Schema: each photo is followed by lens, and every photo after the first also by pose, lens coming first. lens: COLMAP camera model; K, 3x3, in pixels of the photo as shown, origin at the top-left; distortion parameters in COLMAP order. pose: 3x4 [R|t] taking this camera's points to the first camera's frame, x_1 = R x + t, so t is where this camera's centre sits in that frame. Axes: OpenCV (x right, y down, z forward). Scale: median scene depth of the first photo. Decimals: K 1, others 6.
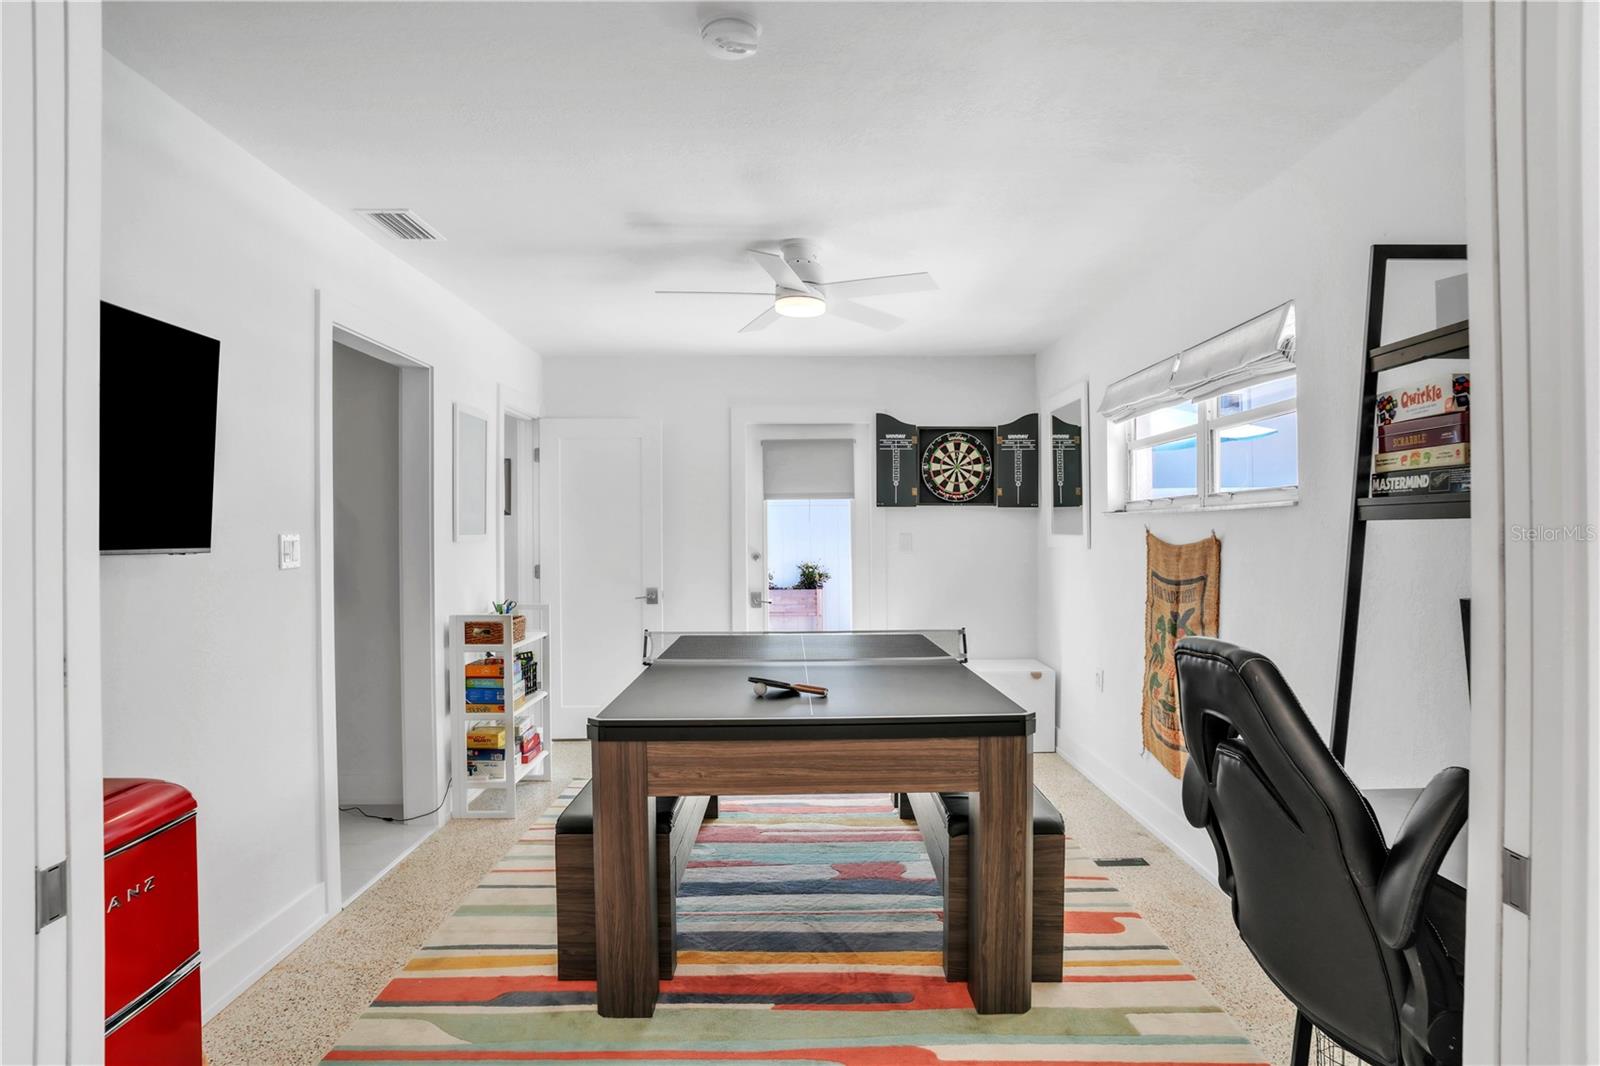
lens RADIAL K [[966.8, 0, 801.3], [0, 966.8, 560.5], [0, 0, 1]] dist [-0.068949, 0.052417]
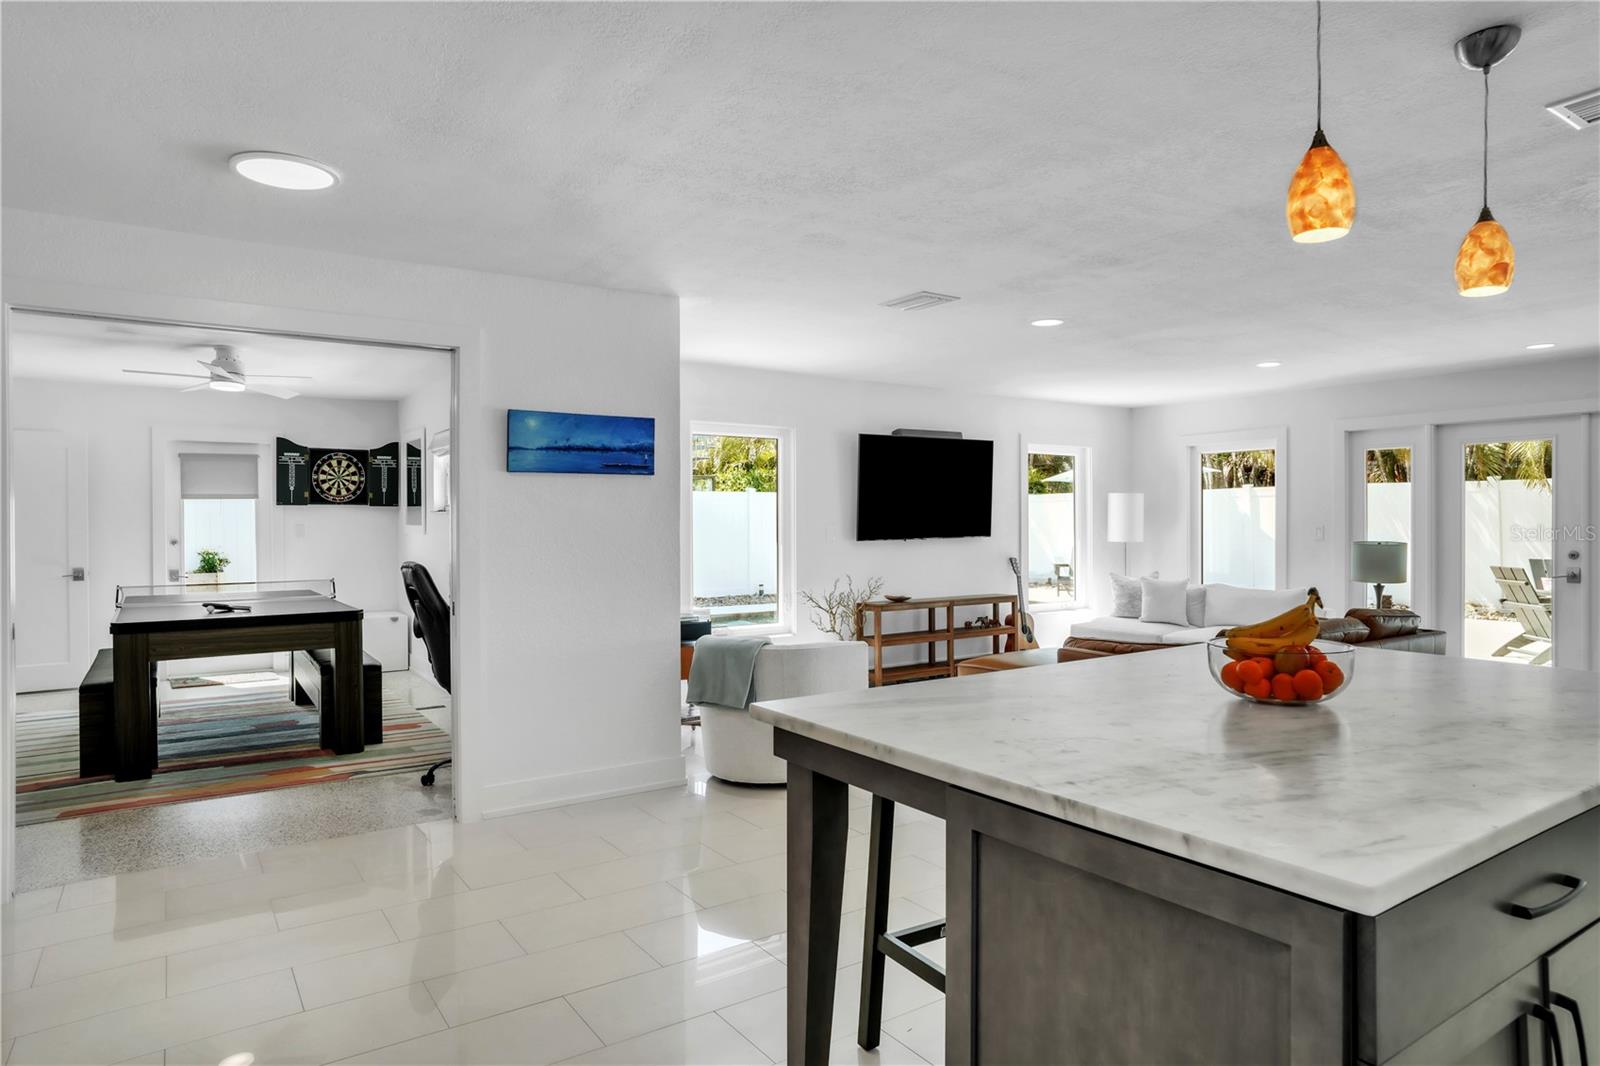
lens RADIAL K [[946.9, 0, 800.0], [0, 946.9, 533.0], [0, 0, 1]] dist [-0.074686, 0.050782]
pose [[0.829290, -0.007509, 0.558769, -0.044796], [0.016635, 0.999798, -0.011254, 0.012140], [-0.558572, 0.018628, 0.829247, -0.526307]]
